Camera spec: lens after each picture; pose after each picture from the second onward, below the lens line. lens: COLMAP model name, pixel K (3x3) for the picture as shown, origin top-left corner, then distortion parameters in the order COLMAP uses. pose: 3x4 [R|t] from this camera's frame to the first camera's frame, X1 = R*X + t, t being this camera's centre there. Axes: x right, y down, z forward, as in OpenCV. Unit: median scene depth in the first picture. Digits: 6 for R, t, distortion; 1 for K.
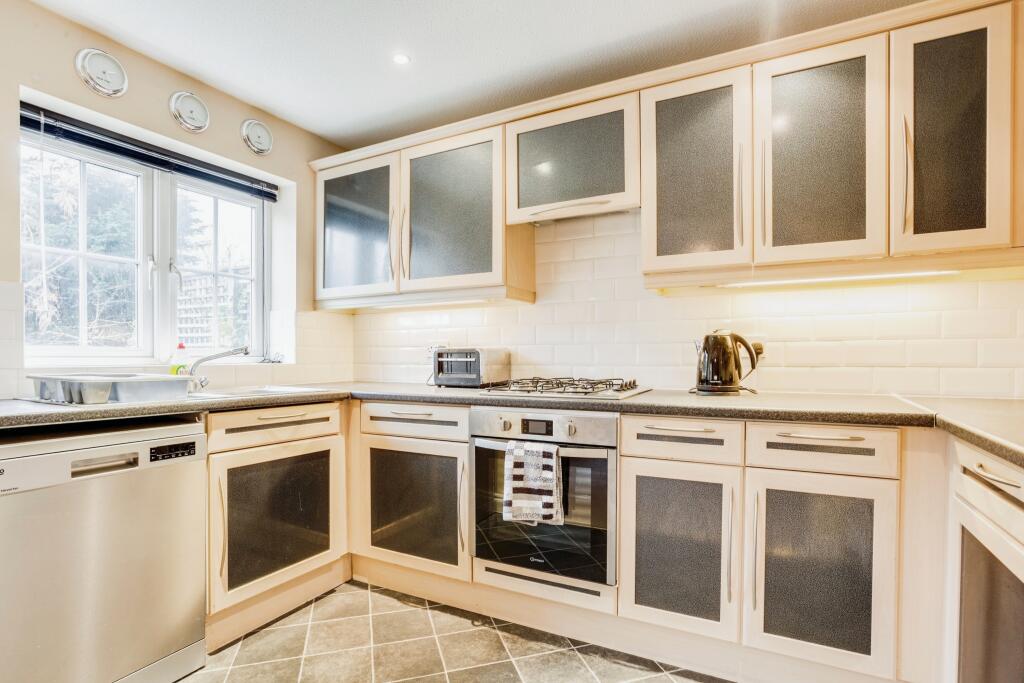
lens RADIAL K [[507.7, 0, 512.0], [0, 507.7, 341.5], [0, 0, 1]] dist [-0.037229, 0.000042]
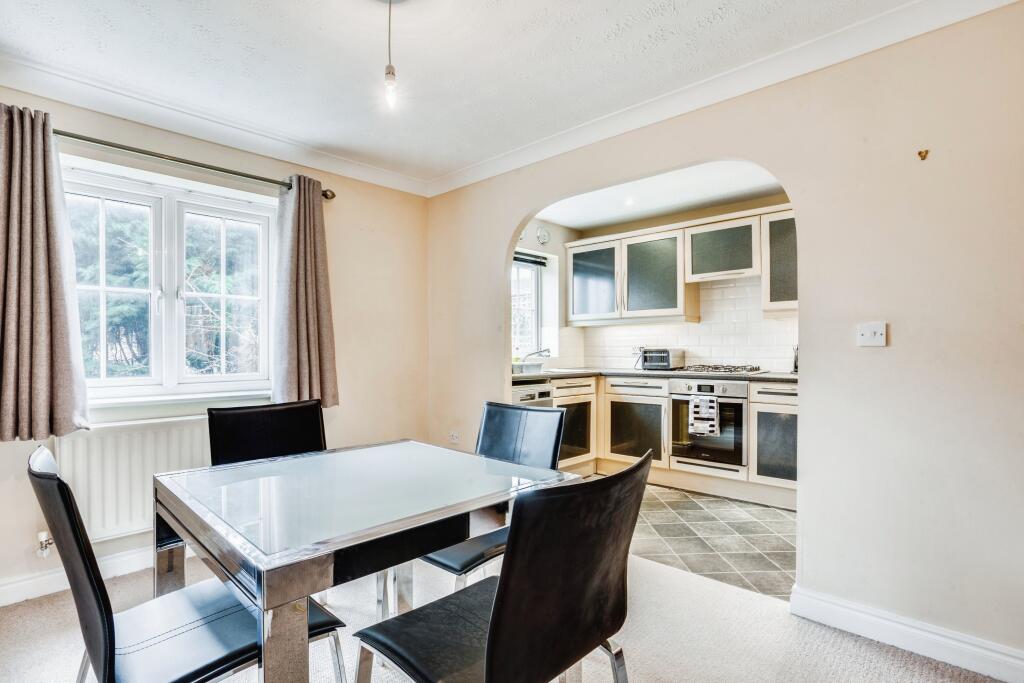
lens RADIAL K [[507.7, 0, 512.0], [0, 507.7, 341.5], [0, 0, 1]] dist [-0.037229, 0.000042]
pose [[0.966847, -0.004957, -0.255309, -0.168915], [0.008970, 0.999854, 0.014557, -0.051529], [0.255199, -0.016364, 0.966750, -1.055750]]
